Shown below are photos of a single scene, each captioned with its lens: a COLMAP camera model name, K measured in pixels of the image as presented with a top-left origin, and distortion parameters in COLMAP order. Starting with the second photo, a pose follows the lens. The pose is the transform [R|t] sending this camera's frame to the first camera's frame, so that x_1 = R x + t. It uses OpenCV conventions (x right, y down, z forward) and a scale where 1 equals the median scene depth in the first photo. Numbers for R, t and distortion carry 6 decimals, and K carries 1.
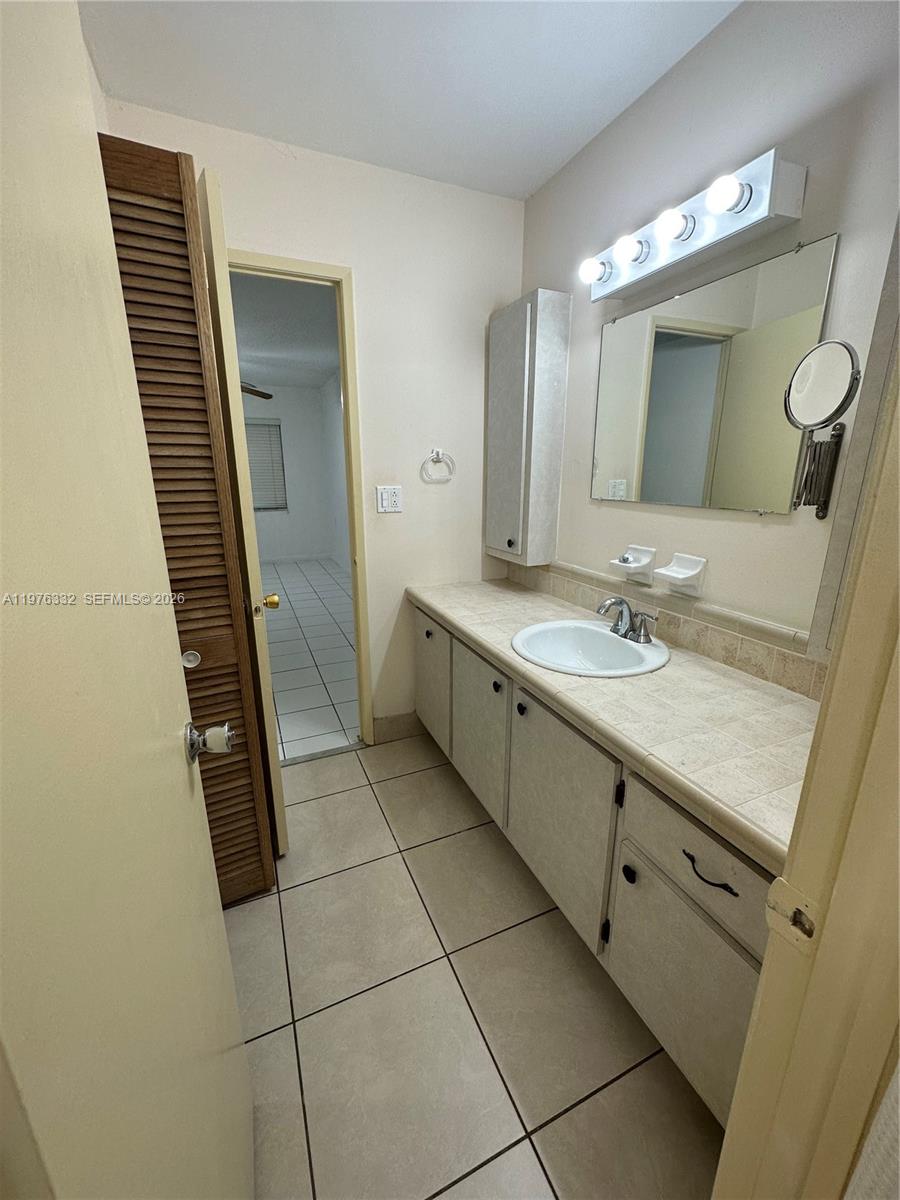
lens RADIAL K [[476.6, 0, 450.0], [0, 476.6, 600.0], [0, 0, 1]] dist [-0.002656, 0.000192]
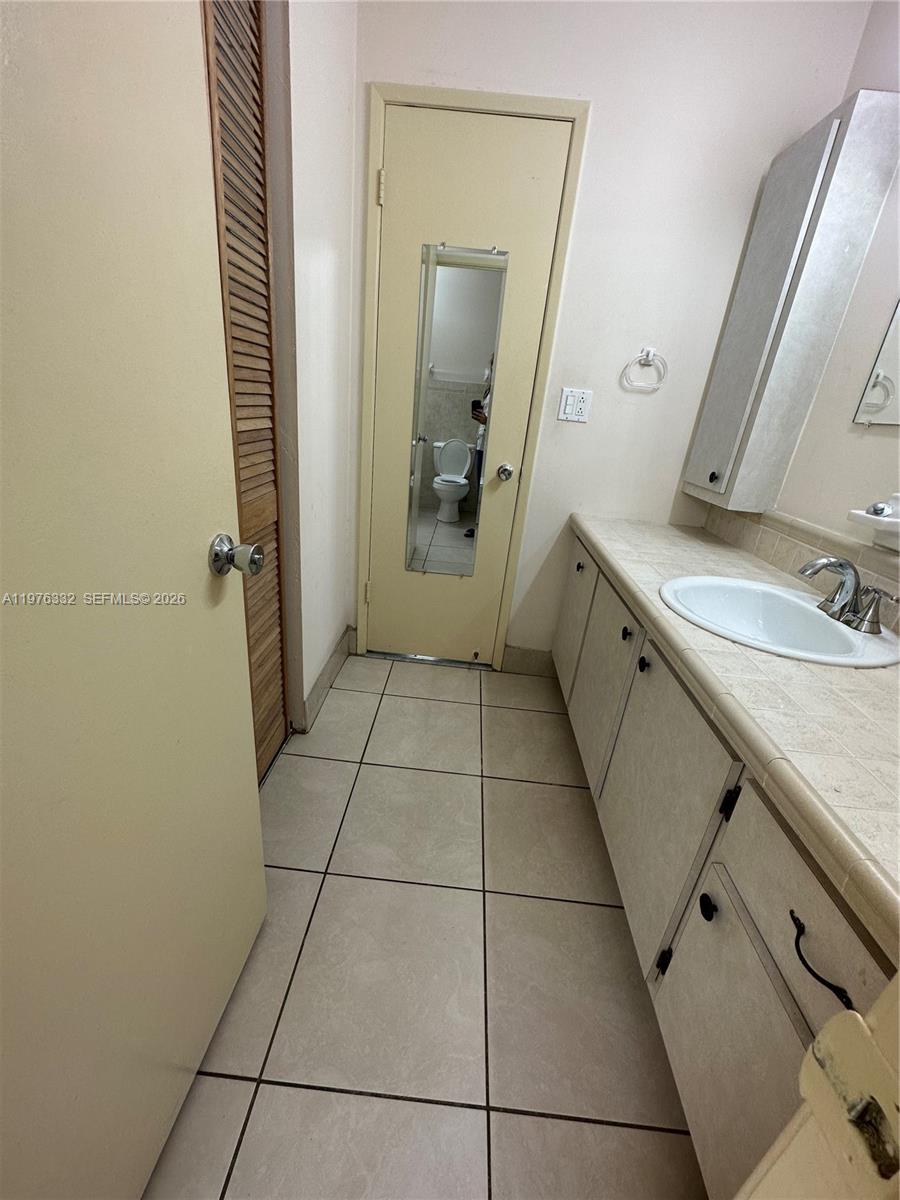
lens RADIAL K [[476.6, 0, 450.0], [0, 476.6, 600.0], [0, 0, 1]] dist [-0.002656, 0.000192]
pose [[0.887134, 0.252195, -0.386511, 0.123017], [-0.211150, 0.966490, 0.145987, 0.066765], [0.410376, -0.047898, 0.910658, 0.132819]]
